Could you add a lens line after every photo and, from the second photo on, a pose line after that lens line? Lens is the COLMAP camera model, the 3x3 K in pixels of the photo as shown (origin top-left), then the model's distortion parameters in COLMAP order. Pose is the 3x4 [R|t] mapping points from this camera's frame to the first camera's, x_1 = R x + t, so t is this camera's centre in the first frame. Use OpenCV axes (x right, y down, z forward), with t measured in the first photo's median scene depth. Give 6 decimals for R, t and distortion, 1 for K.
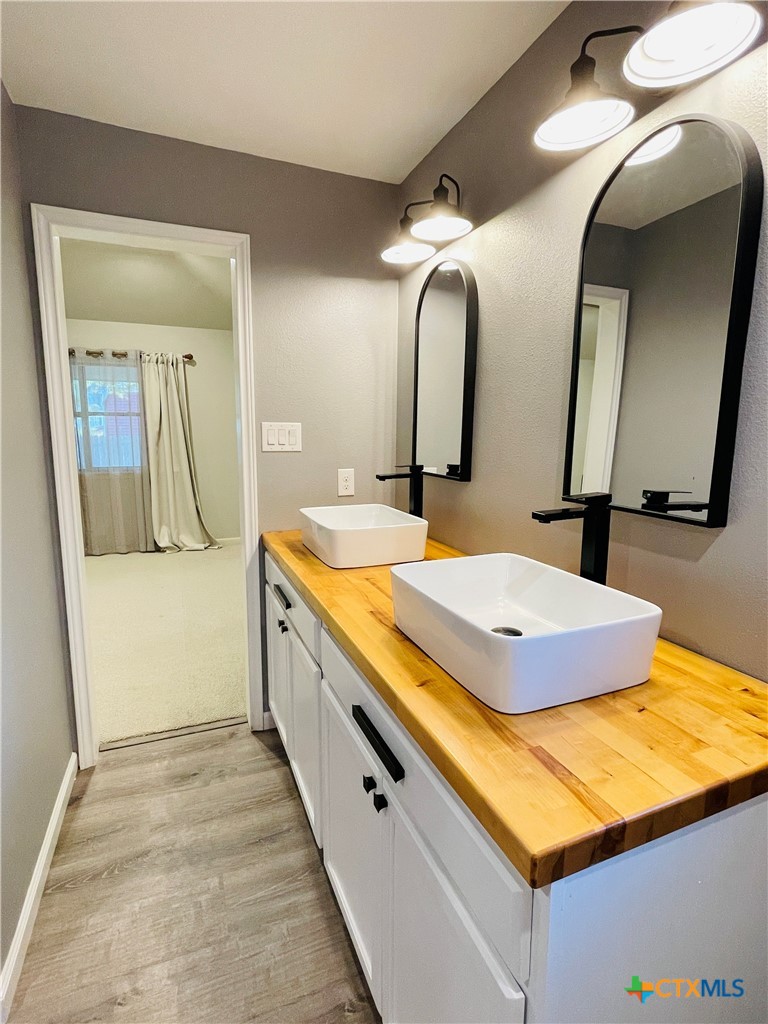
lens RADIAL K [[508.4, 0, 385.5], [0, 508.4, 508.2], [0, 0, 1]] dist [-0.000727, 0.002176]
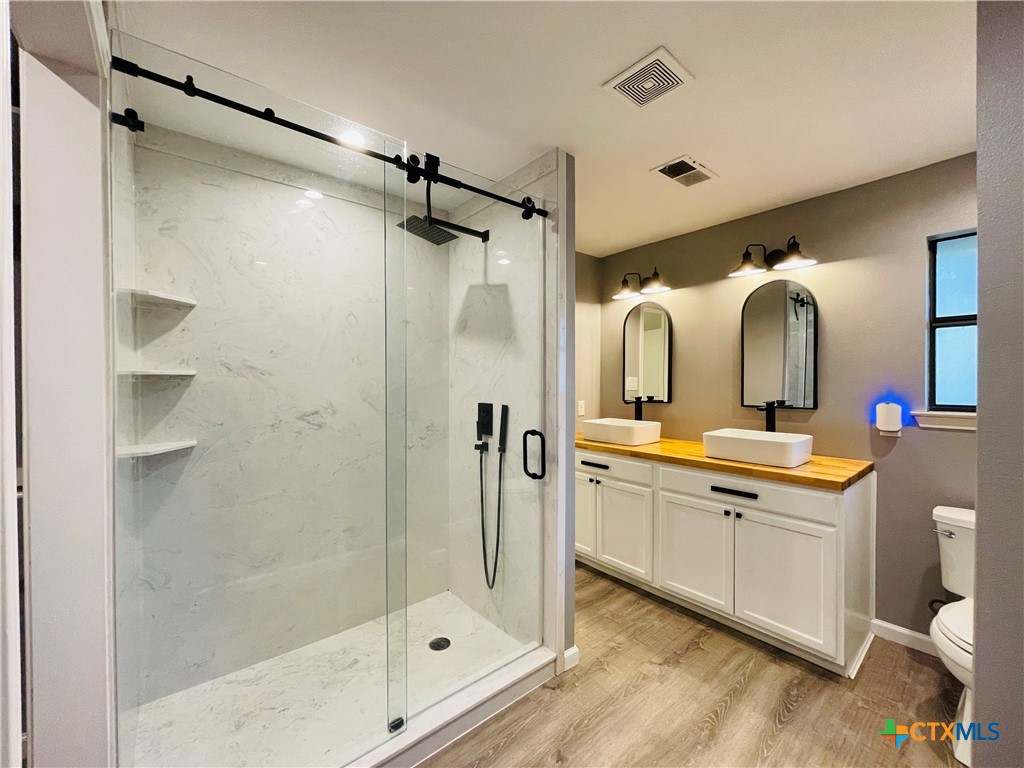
lens RADIAL K [[415.3, 0, 508.4], [0, 415.3, 384.7], [0, 0, 1]] dist [0.001266, 0.000350]
pose [[0.957650, -0.014307, 0.287580, -1.110874], [0.055591, 0.989160, -0.135910, 0.078000], [-0.282518, 0.146142, 0.948065, -0.515063]]
